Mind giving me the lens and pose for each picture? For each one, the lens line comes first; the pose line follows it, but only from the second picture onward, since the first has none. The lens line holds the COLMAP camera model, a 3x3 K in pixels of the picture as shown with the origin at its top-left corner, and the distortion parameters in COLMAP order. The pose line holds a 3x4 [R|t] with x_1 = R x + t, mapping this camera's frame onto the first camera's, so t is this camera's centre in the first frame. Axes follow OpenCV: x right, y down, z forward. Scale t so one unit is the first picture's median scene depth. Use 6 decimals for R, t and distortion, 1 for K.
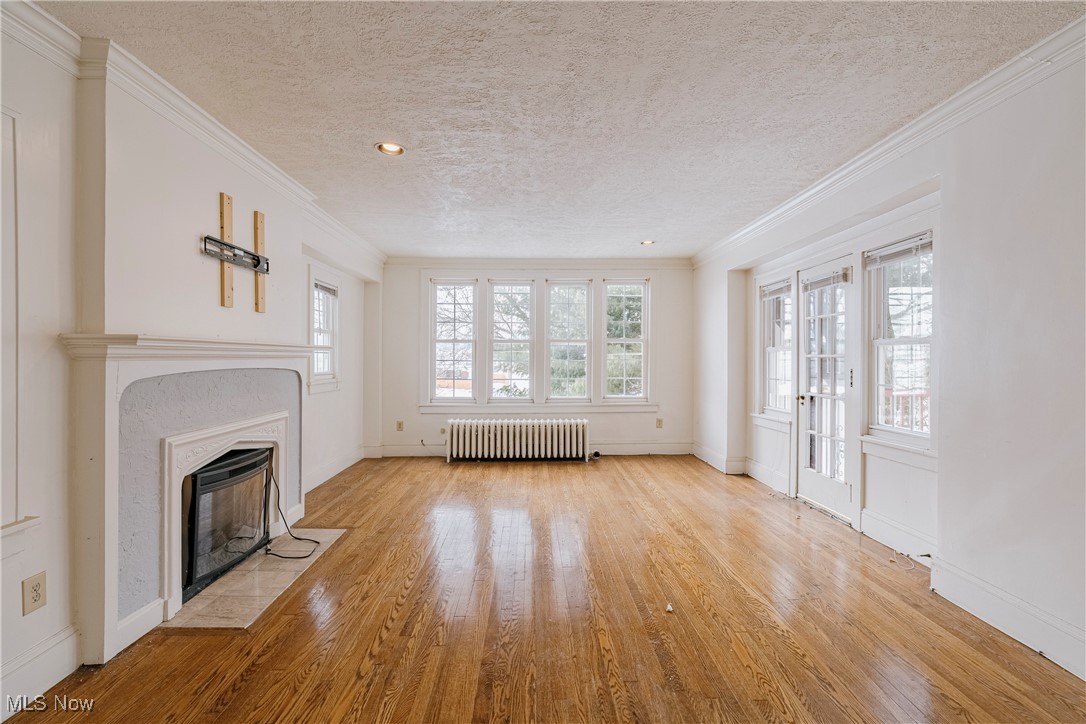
lens RADIAL K [[492.2, 0, 546.7], [0, 492.2, 361.7], [0, 0, 1]] dist [-0.000776, -0.000061]
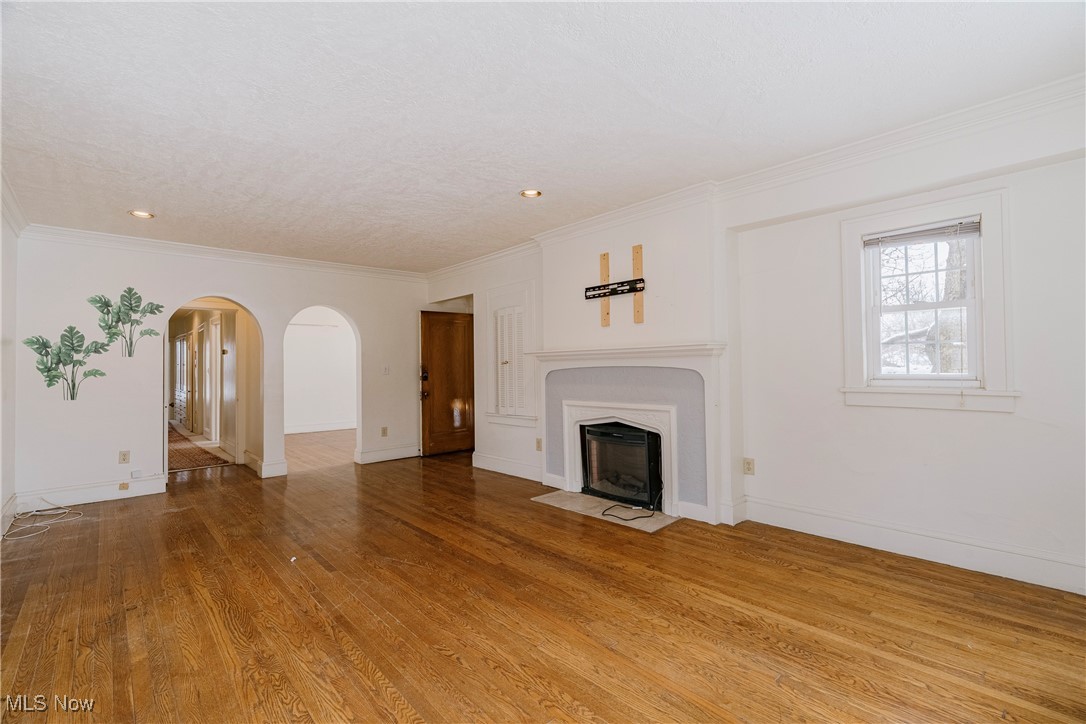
lens RADIAL K [[492.2, 0, 546.7], [0, 492.2, 361.7], [0, 0, 1]] dist [-0.000776, -0.000061]
pose [[-0.758199, 0.006041, -0.651995, 0.463007], [0.007451, 0.999972, 0.000600, -0.001544], [0.651980, -0.004403, -0.758223, 1.915443]]
